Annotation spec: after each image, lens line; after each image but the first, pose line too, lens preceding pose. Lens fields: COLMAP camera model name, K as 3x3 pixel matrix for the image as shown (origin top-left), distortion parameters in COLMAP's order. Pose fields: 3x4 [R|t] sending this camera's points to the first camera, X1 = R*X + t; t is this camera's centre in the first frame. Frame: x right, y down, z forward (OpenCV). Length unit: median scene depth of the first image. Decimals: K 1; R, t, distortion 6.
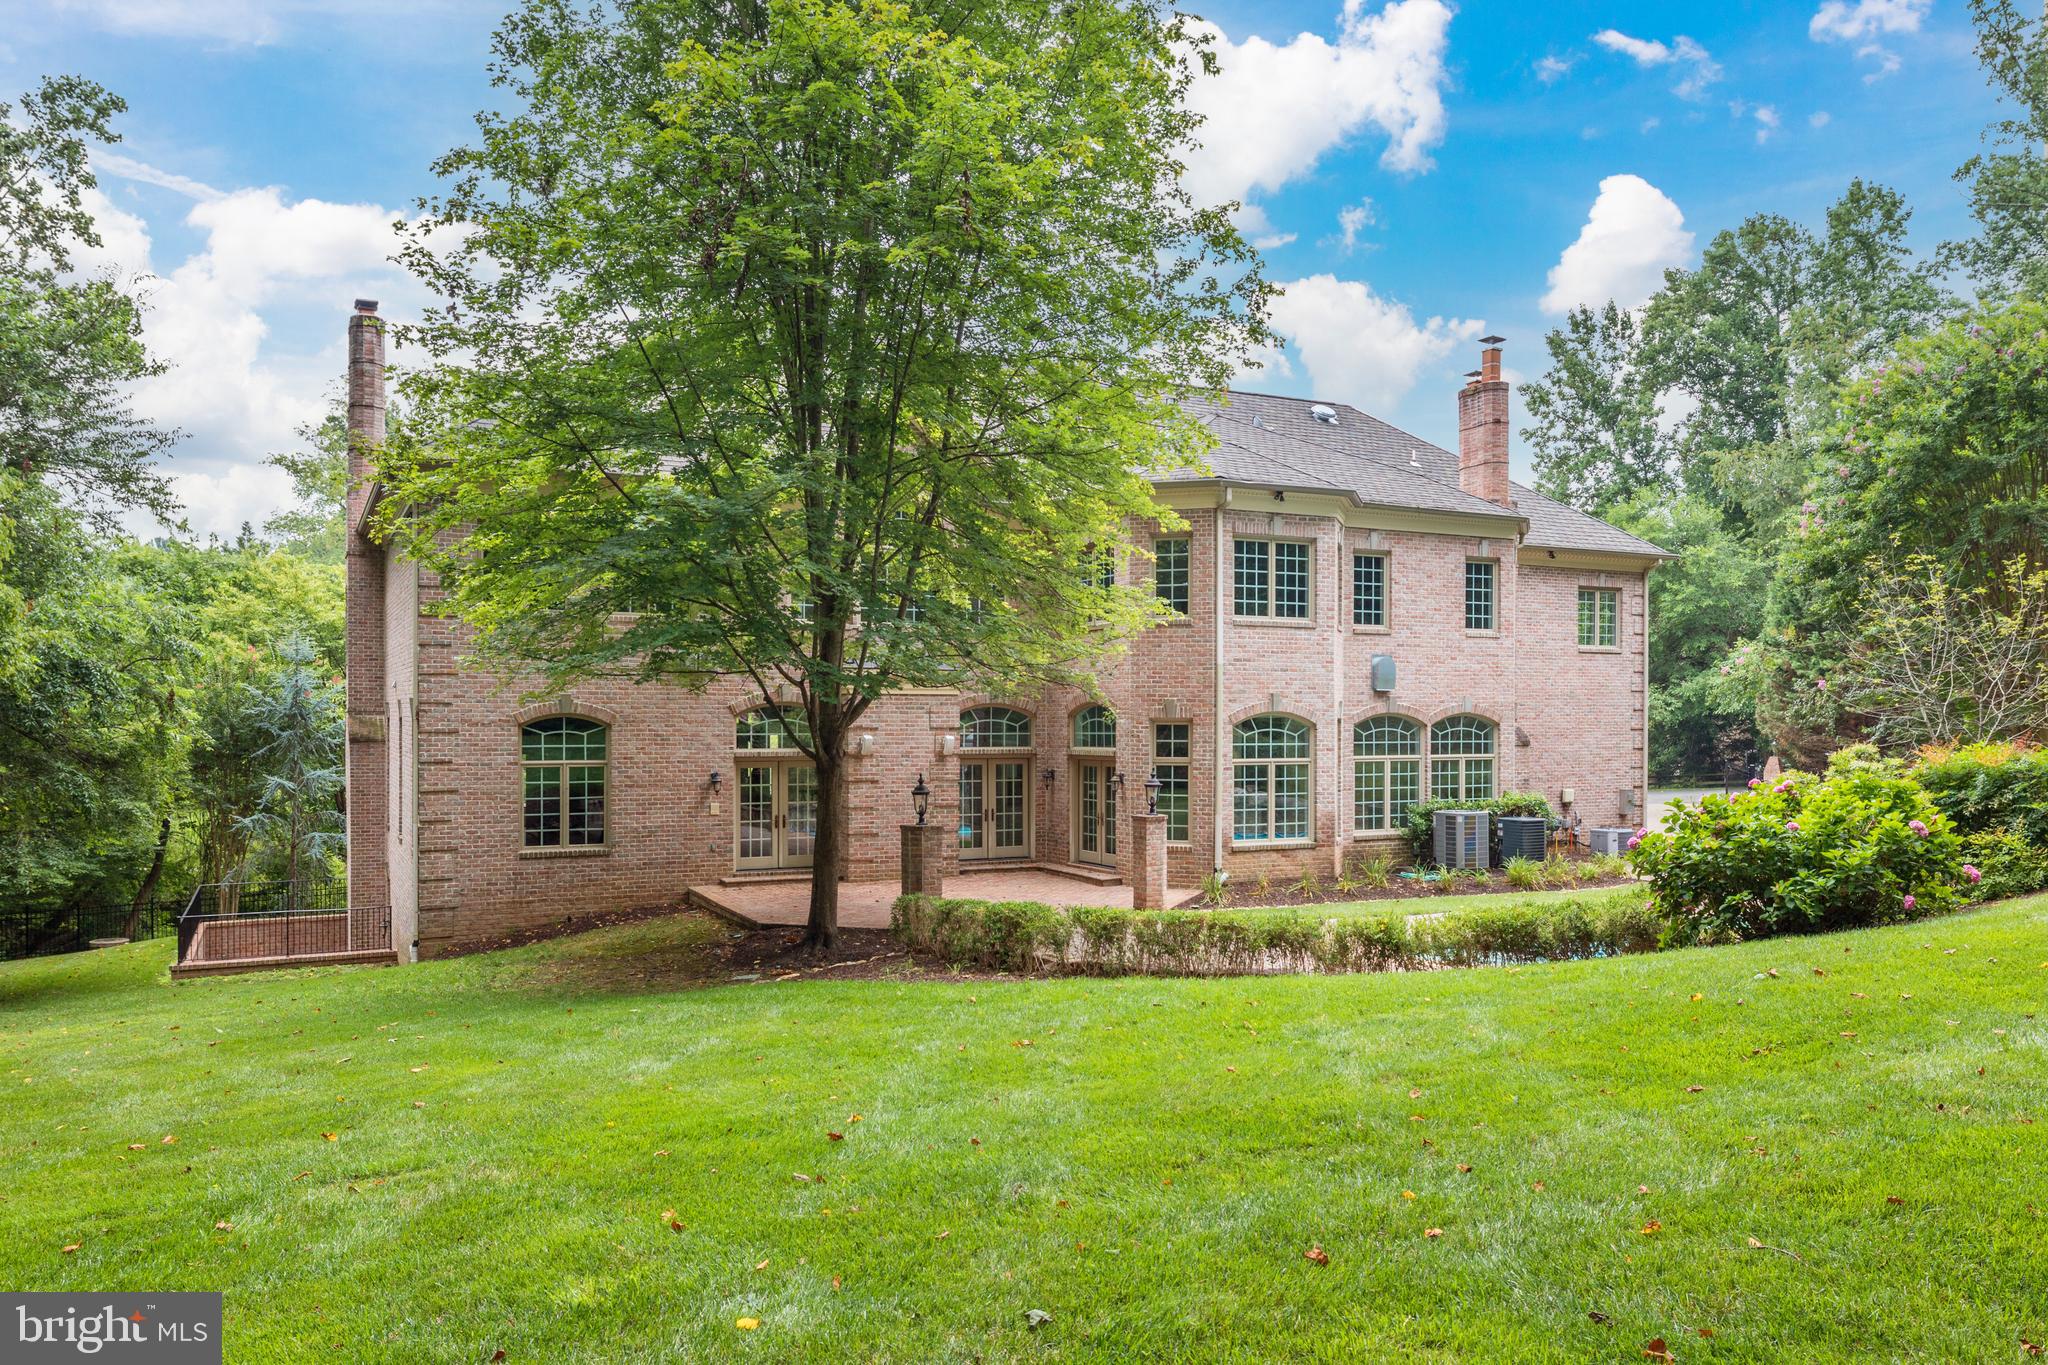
lens RADIAL K [[1471.2, 0, 1034.1], [0, 1471.2, 719.2], [0, 0, 1]] dist [-0.006917, 0.000291]
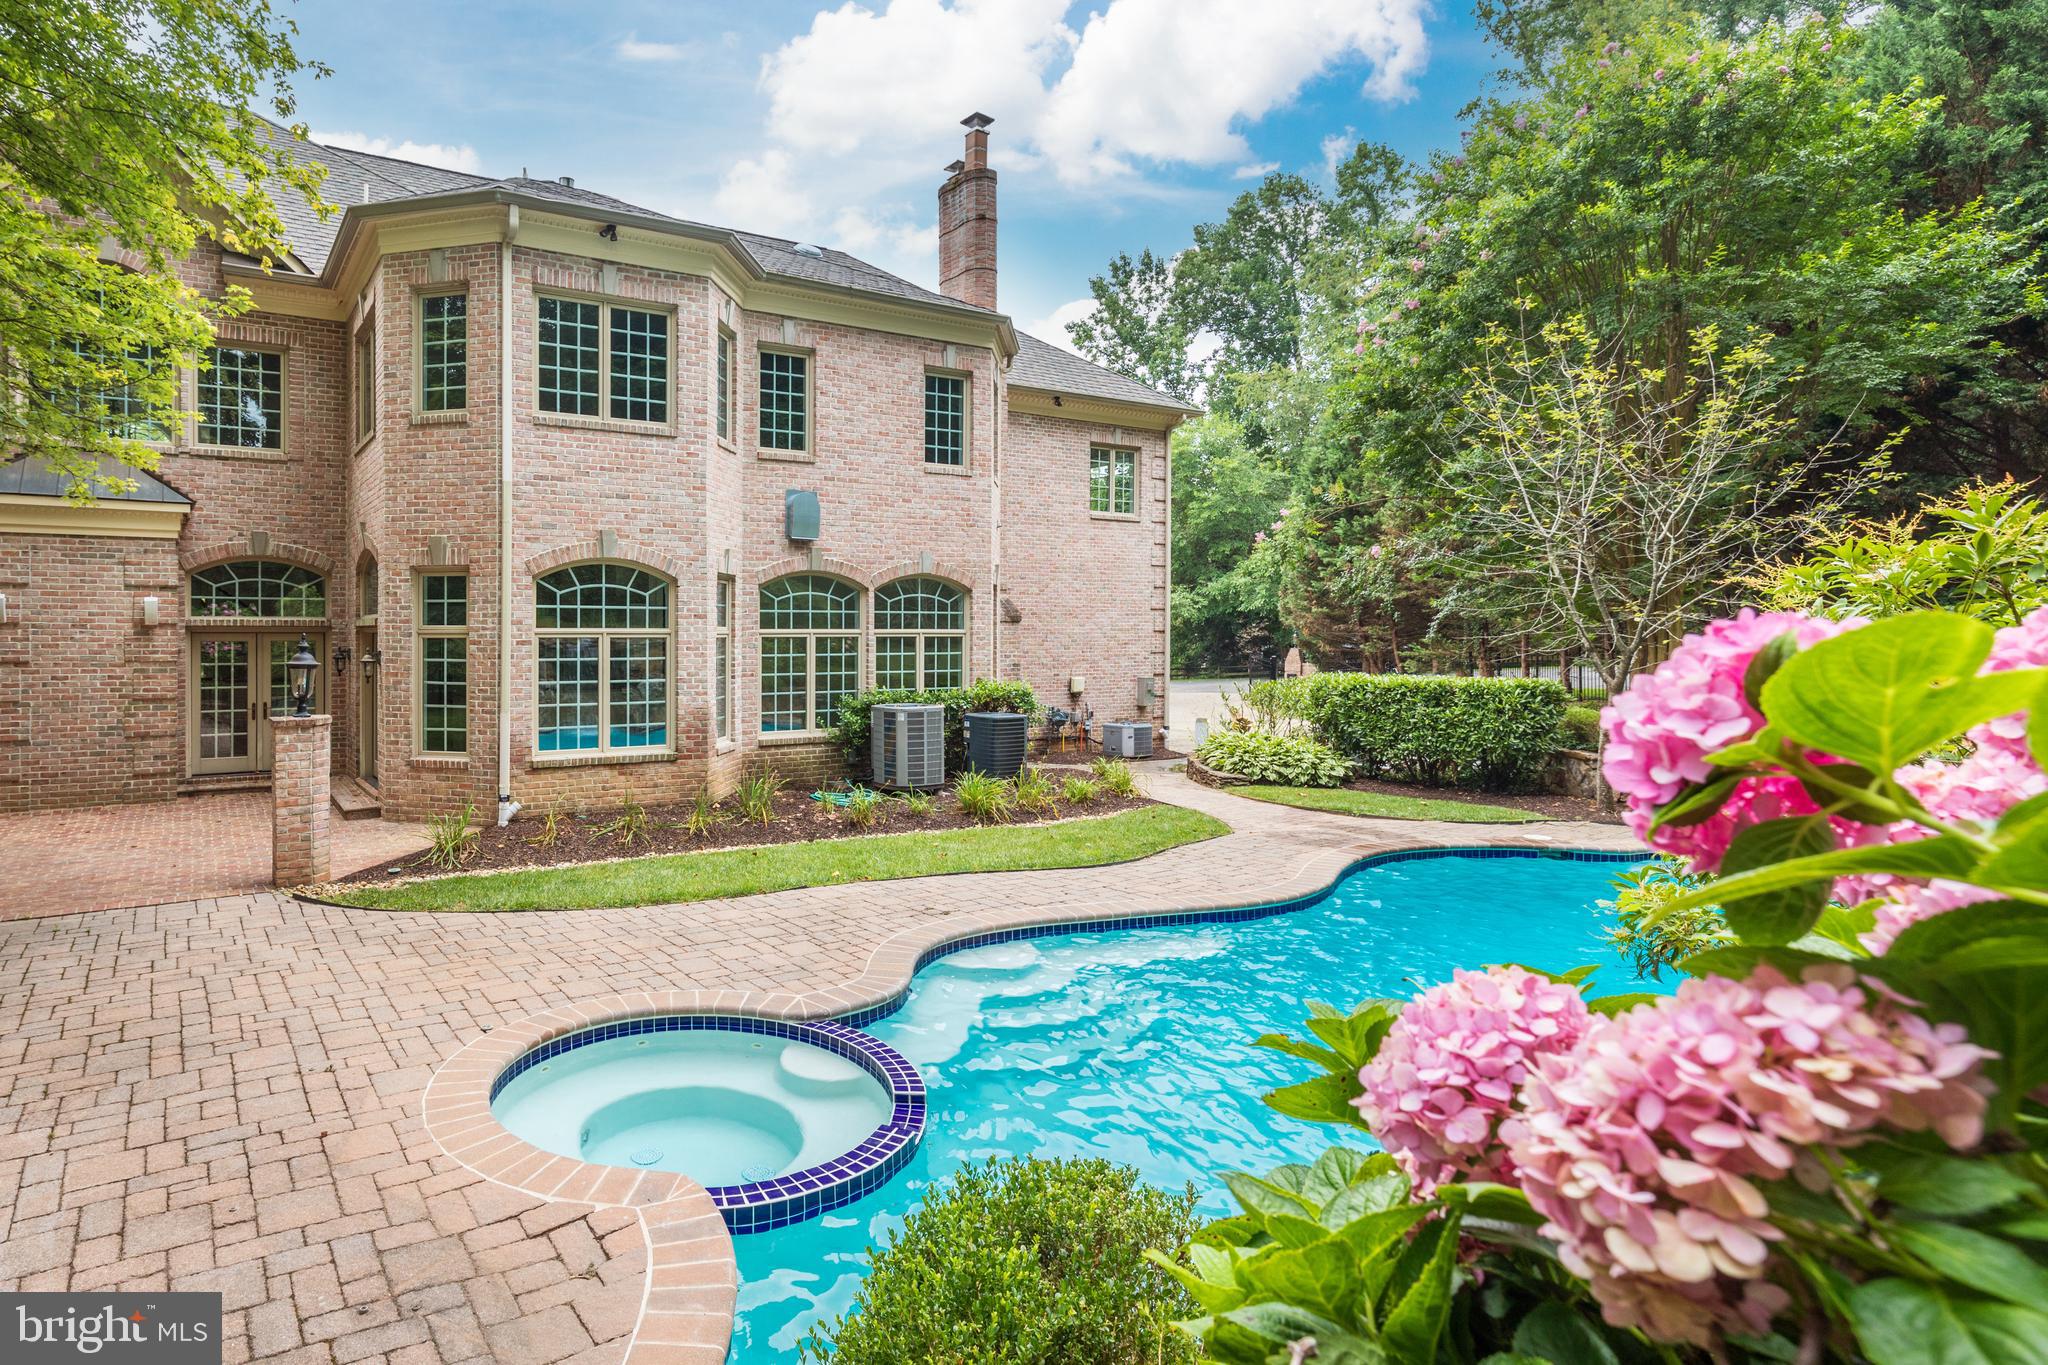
lens RADIAL K [[1076.1, 0, 765.1], [0, 1076.1, 632.3], [0, 0, 1]] dist [-0.000914, -0.000118]
pose [[0.999682, 0.000751, 0.025194, 0.203779], [-0.000802, 0.999998, 0.002003, 0.025118], [-0.025193, -0.002023, 0.999681, 0.464252]]
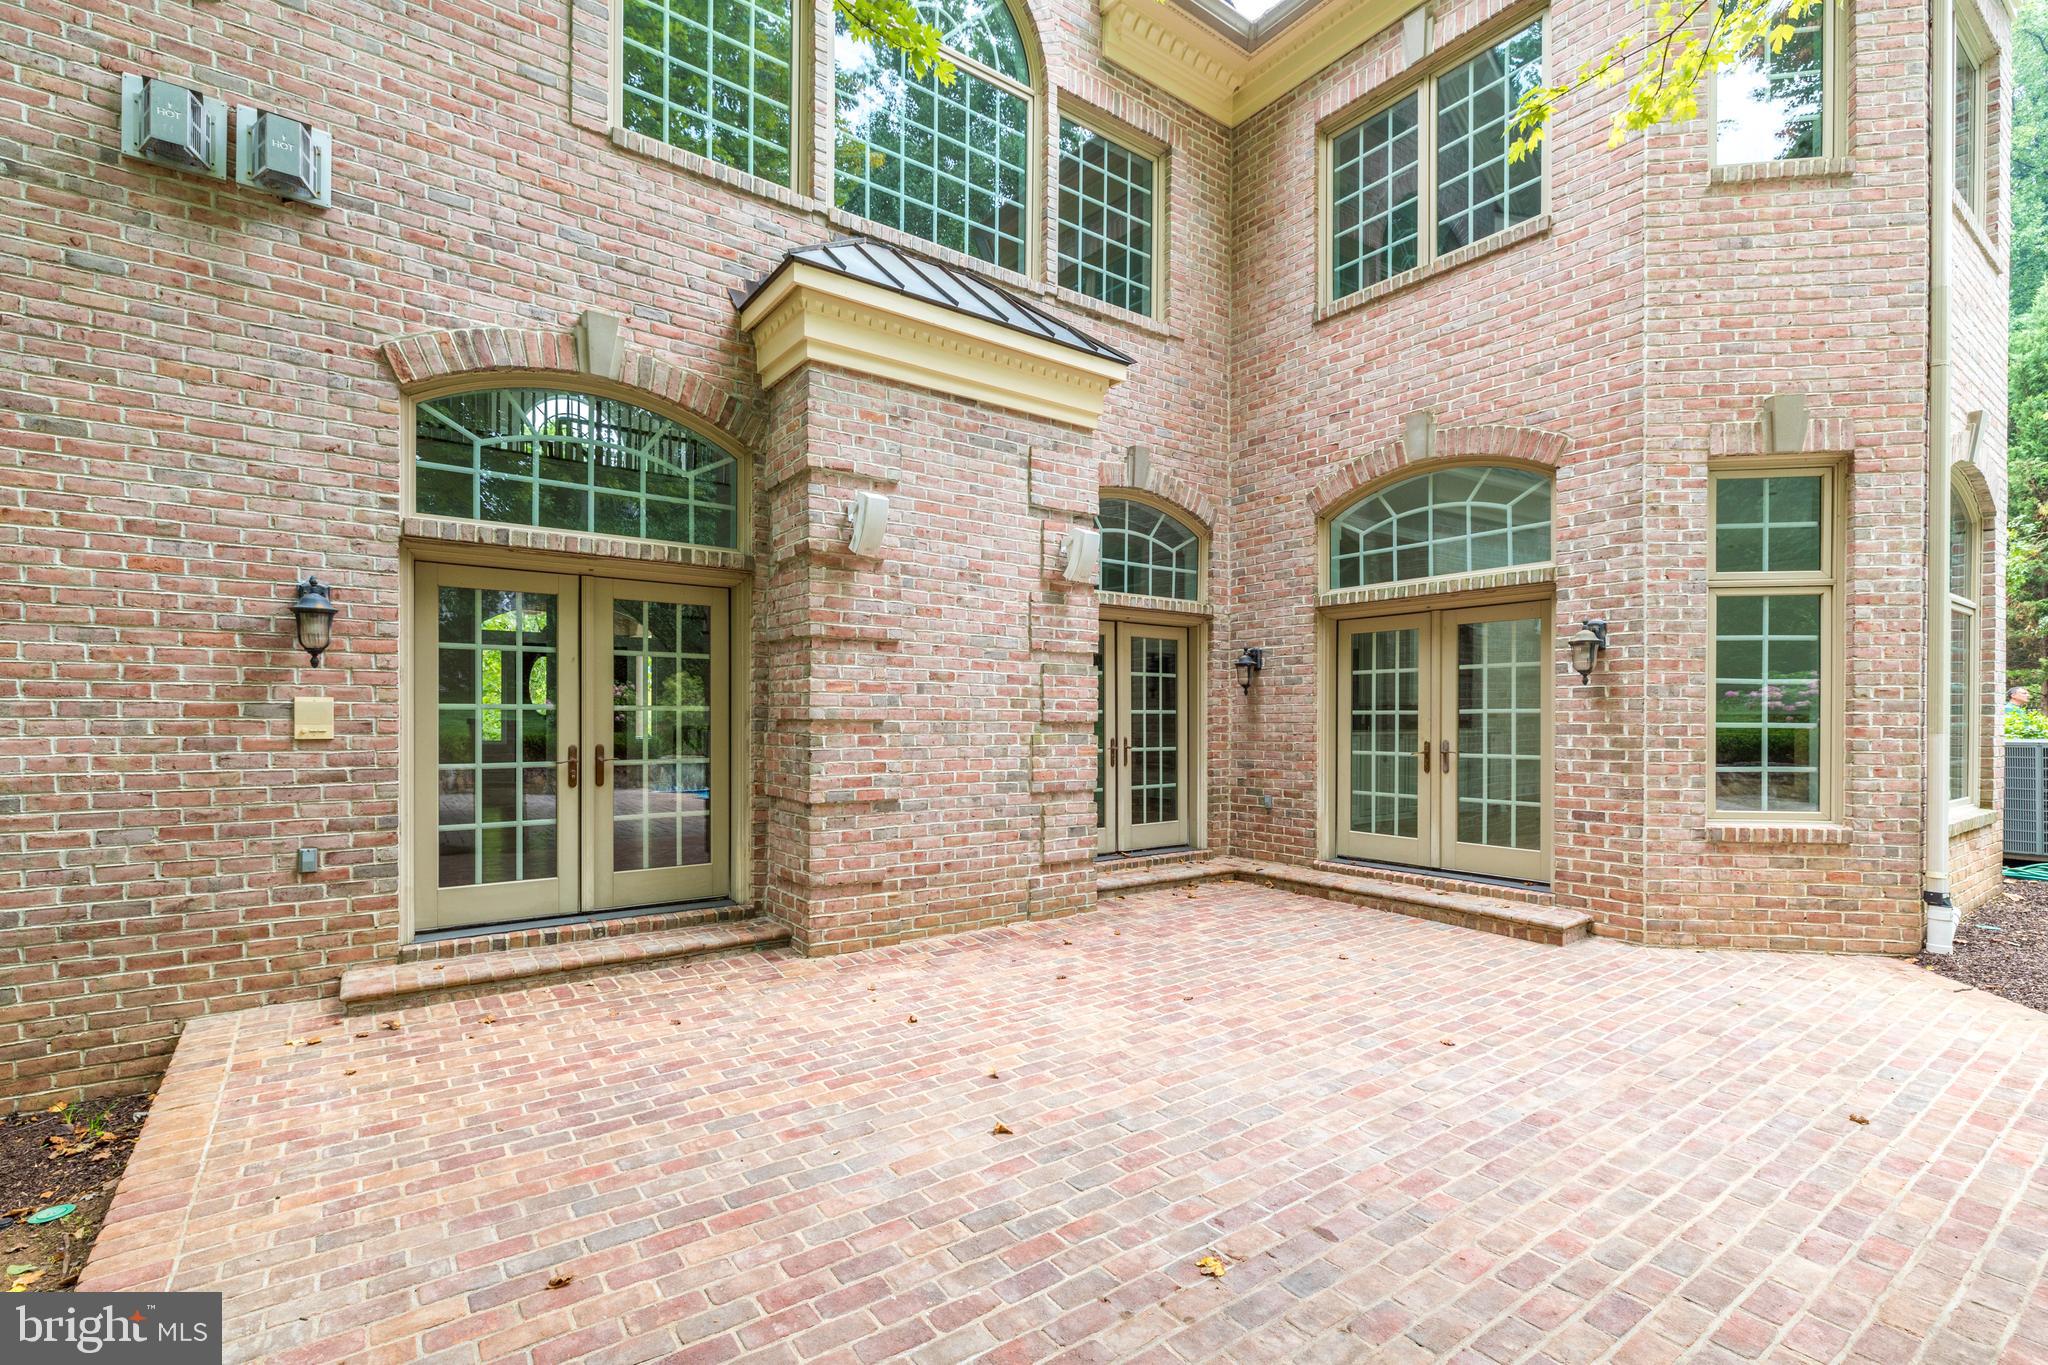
lens RADIAL K [[919.6, 0, 1001.7], [0, 919.6, 720.8], [0, 0, 1]] dist [-0.000576, -0.000098]
pose [[0.987464, 0.001736, 0.157837, -0.107549], [-0.002638, 0.999981, 0.005501, 0.054465], [-0.157825, -0.005848, 0.987450, 0.735823]]
